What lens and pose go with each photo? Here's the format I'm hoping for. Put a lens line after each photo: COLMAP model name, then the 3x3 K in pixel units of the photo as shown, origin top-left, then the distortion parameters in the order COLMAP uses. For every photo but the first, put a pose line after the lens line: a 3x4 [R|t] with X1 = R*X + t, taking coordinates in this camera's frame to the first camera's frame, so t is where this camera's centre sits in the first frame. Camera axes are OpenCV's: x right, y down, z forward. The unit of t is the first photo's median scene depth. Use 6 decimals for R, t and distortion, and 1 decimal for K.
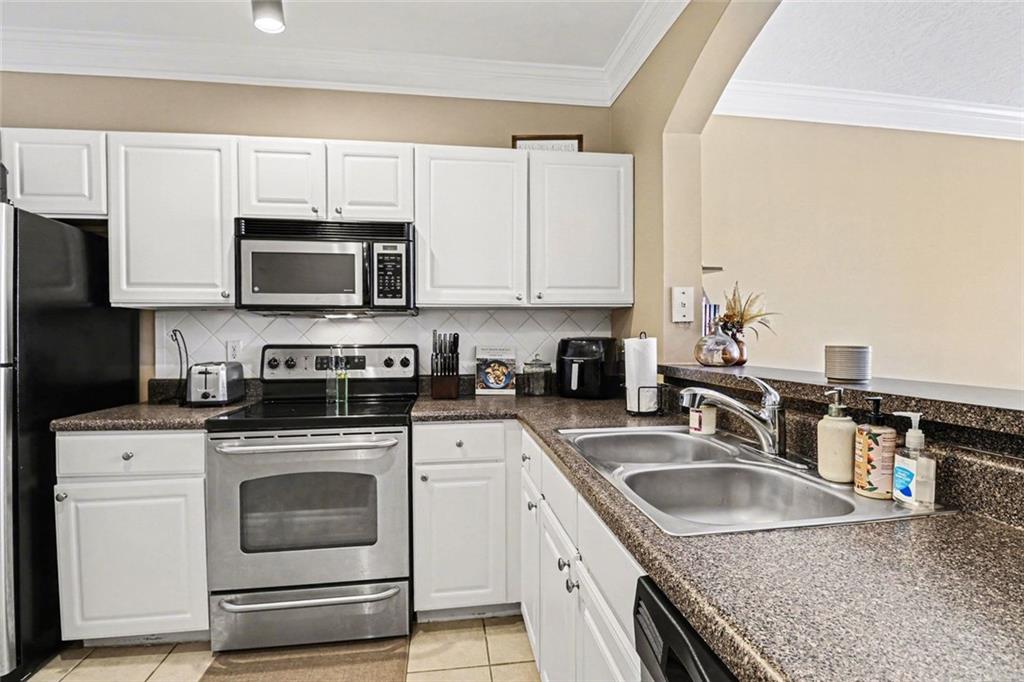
lens RADIAL K [[479.8, 0, 514.1], [0, 479.8, 339.9], [0, 0, 1]] dist [-0.000040, -0.007226]
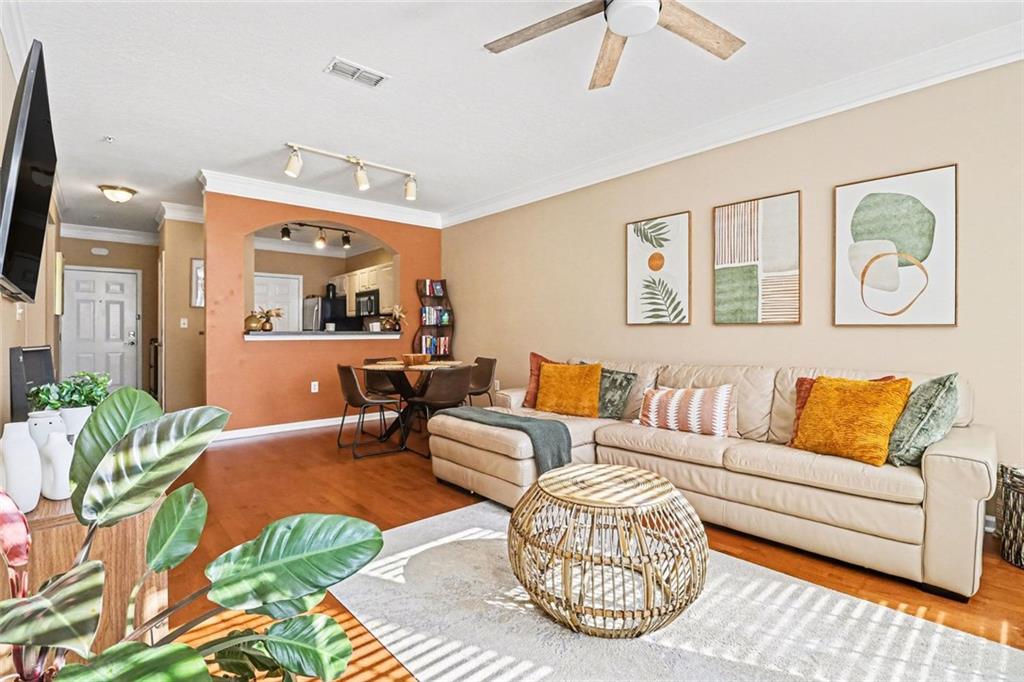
lens RADIAL K [[479.8, 0, 516.6], [0, 479.8, 333.0], [0, 0, 1]] dist [-0.000040, -0.007226]
pose [[0.544365, 0.003292, -0.838842, 3.234234], [-0.005349, 0.999986, 0.000453, 0.054672], [0.838832, 0.004241, 0.544375, -0.003335]]
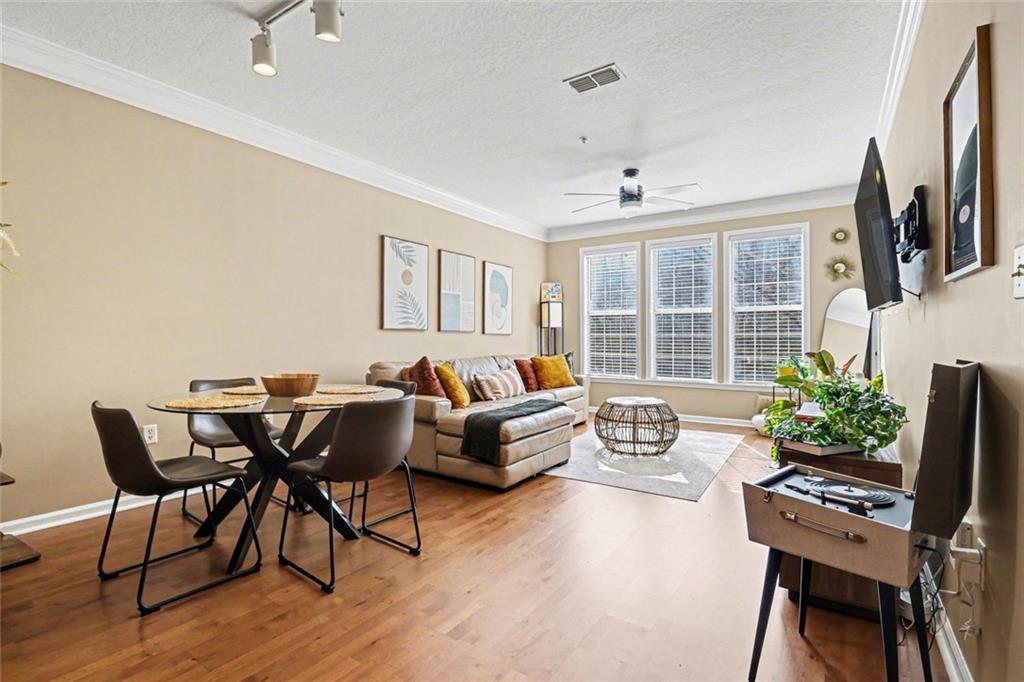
lens RADIAL K [[479.8, 0, 508.3], [0, 479.8, 341.5], [0, 0, 1]] dist [-0.000040, -0.007226]
pose [[0.679960, -0.002012, 0.733246, 0.553355], [0.000025, 0.999996, 0.002720, 0.068071], [-0.733249, -0.001831, 0.679957, -0.411828]]
